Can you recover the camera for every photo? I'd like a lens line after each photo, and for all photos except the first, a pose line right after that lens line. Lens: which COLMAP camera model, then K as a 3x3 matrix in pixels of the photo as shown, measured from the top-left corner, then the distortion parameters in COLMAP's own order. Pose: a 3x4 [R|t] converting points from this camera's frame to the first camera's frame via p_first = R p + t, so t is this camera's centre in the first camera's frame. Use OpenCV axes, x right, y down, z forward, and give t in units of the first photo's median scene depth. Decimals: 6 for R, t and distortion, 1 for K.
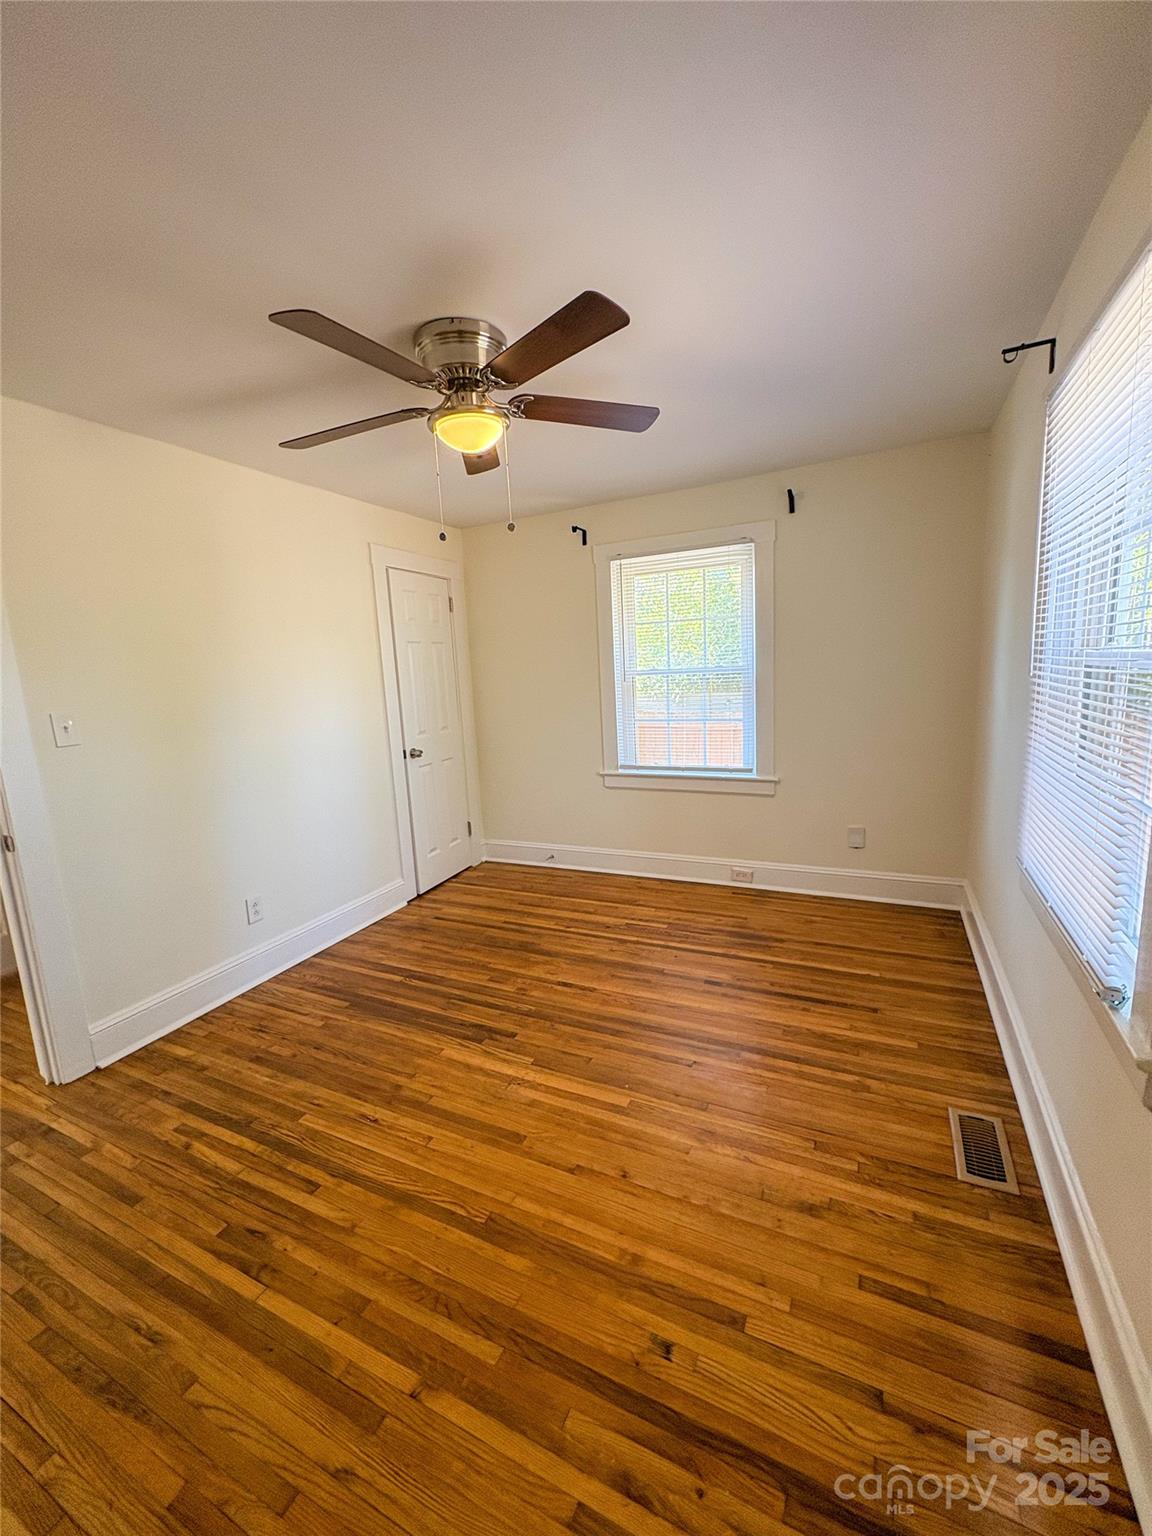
lens RADIAL K [[611.2, 0, 576.0], [0, 611.2, 768.0], [0, 0, 1]] dist [-0.002183, 0.000260]
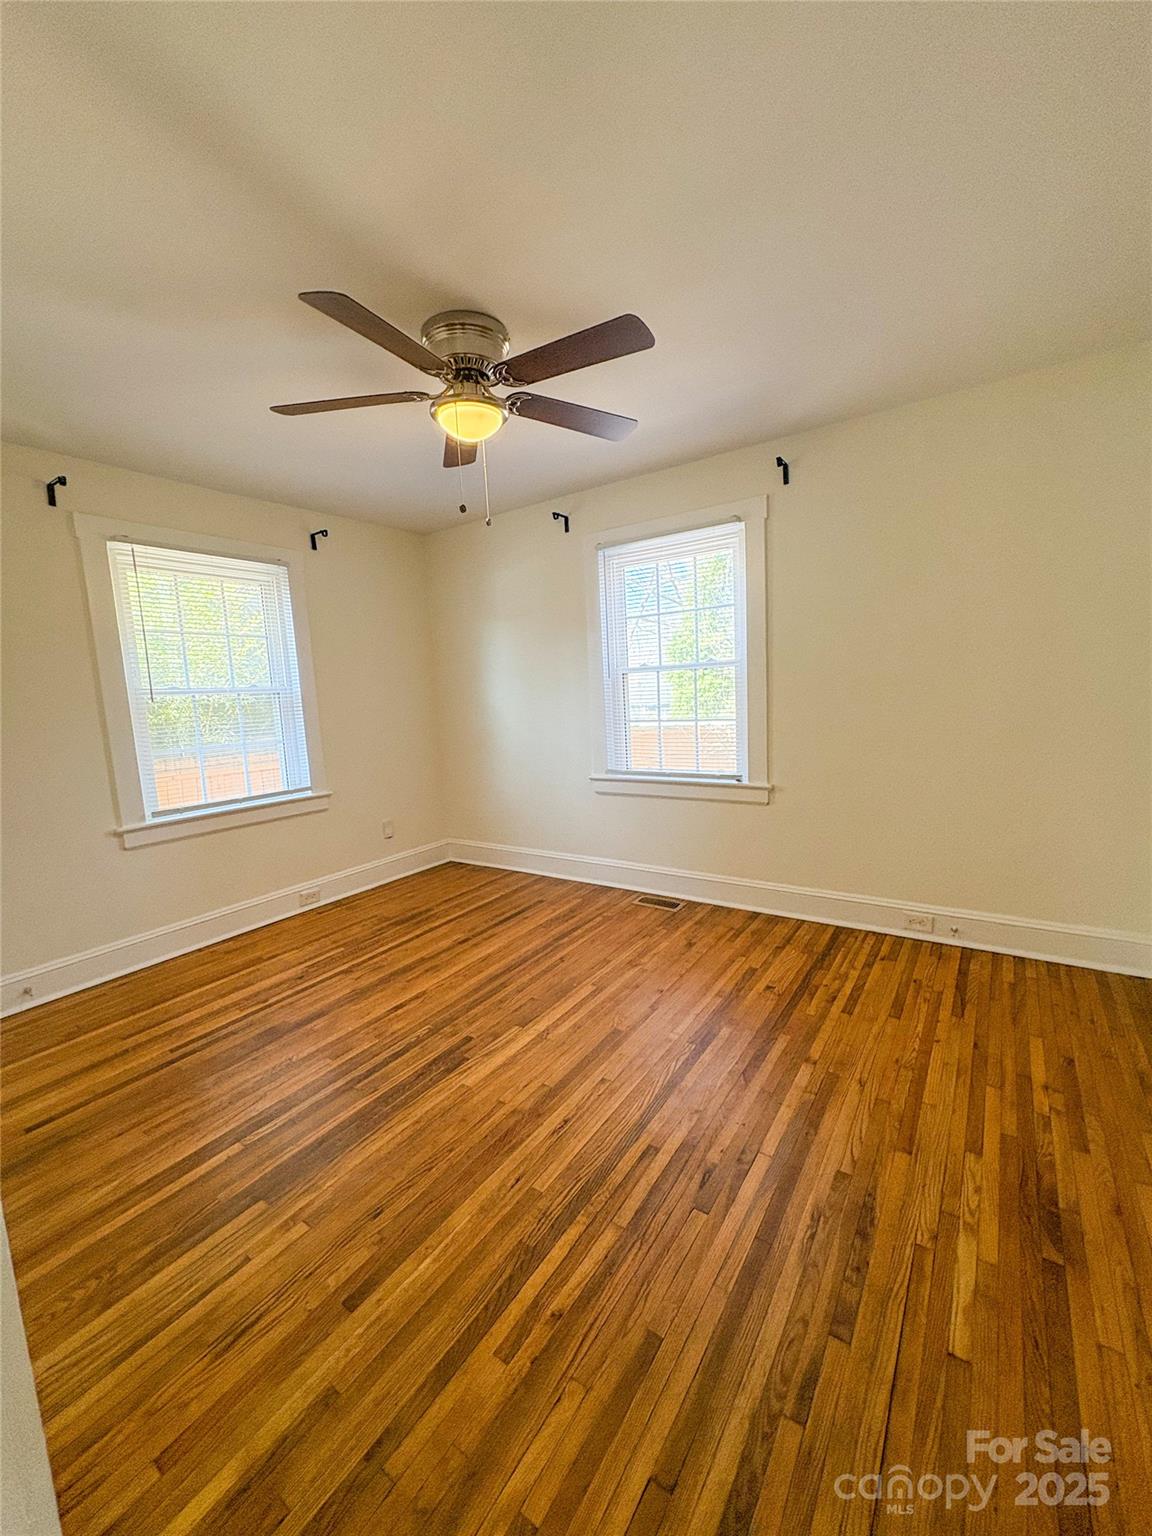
lens RADIAL K [[611.2, 0, 576.0], [0, 611.2, 768.0], [0, 0, 1]] dist [-0.002183, 0.000260]
pose [[0.154055, -0.081229, 0.984718, -1.028435], [0.200823, 0.978387, 0.049289, 0.015758], [-0.967439, 0.190160, 0.167038, 0.635418]]
